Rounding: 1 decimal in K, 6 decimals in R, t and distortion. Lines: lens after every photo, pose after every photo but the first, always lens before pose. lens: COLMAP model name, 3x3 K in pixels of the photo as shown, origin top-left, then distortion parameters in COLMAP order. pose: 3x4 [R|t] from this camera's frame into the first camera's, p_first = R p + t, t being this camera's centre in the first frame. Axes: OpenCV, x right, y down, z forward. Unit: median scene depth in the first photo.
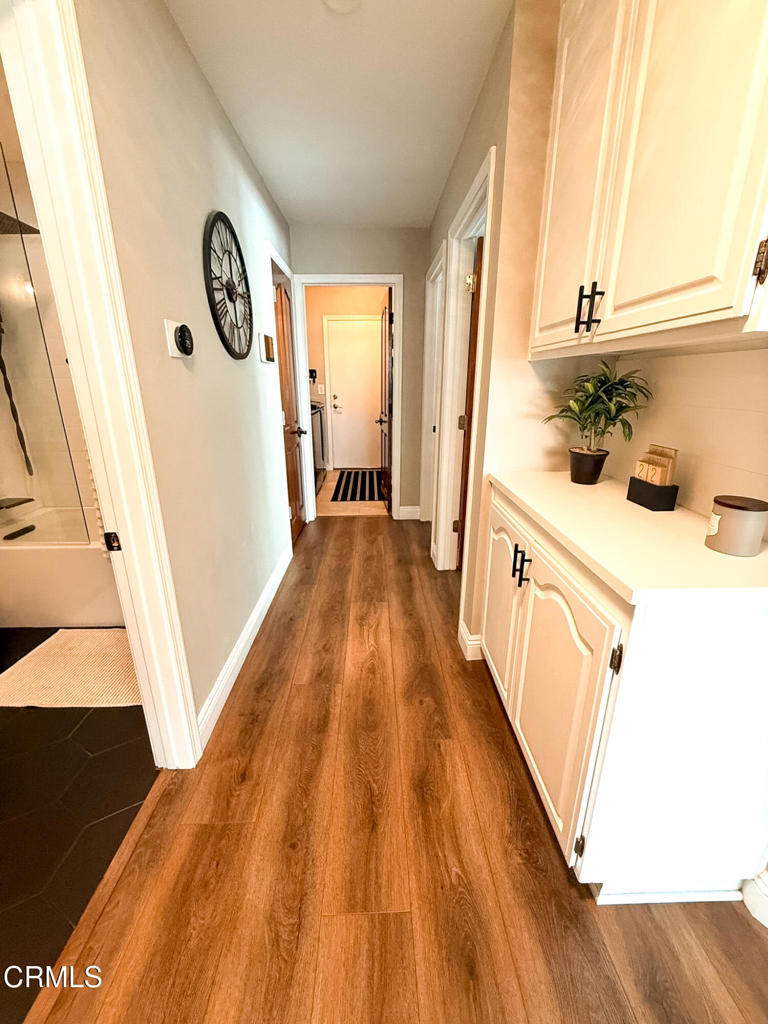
lens RADIAL K [[416.4, 0, 384.0], [0, 416.4, 512.0], [0, 0, 1]] dist [-0.002182, -0.000233]
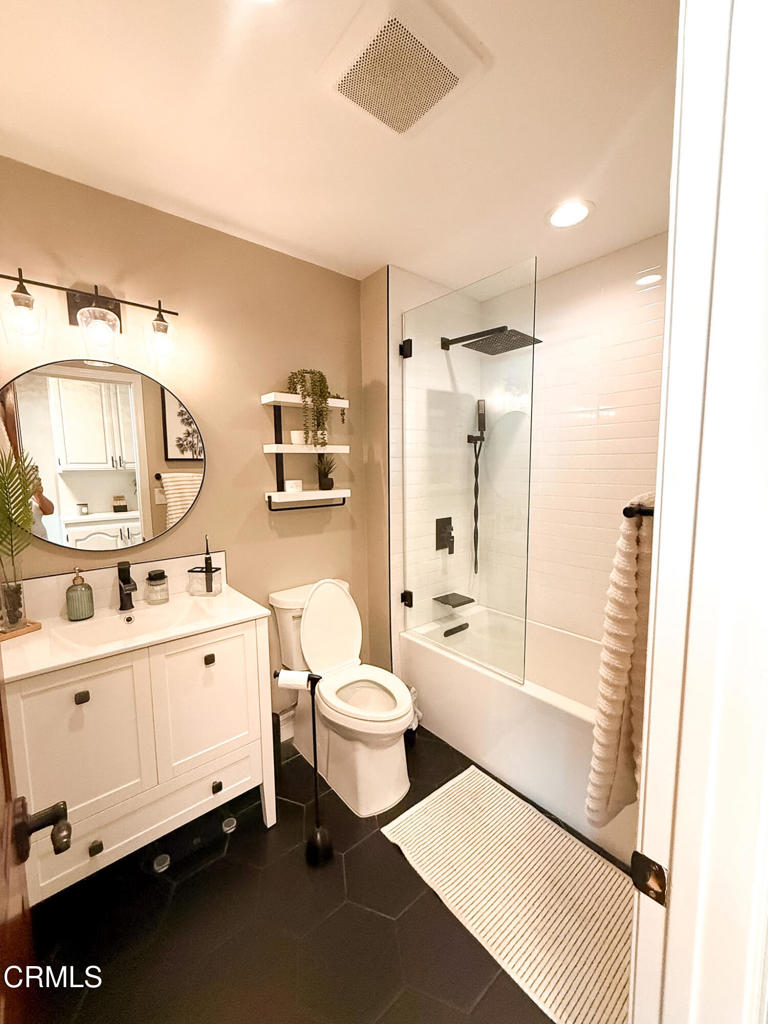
lens RADIAL K [[416.4, 0, 384.0], [0, 416.4, 512.0], [0, 0, 1]] dist [-0.002182, -0.000233]
pose [[0.633207, 0.080754, -0.769758, -0.328317], [-0.220762, 0.972072, -0.079621, -0.152505], [0.741831, 0.220350, 0.633350, 0.236855]]
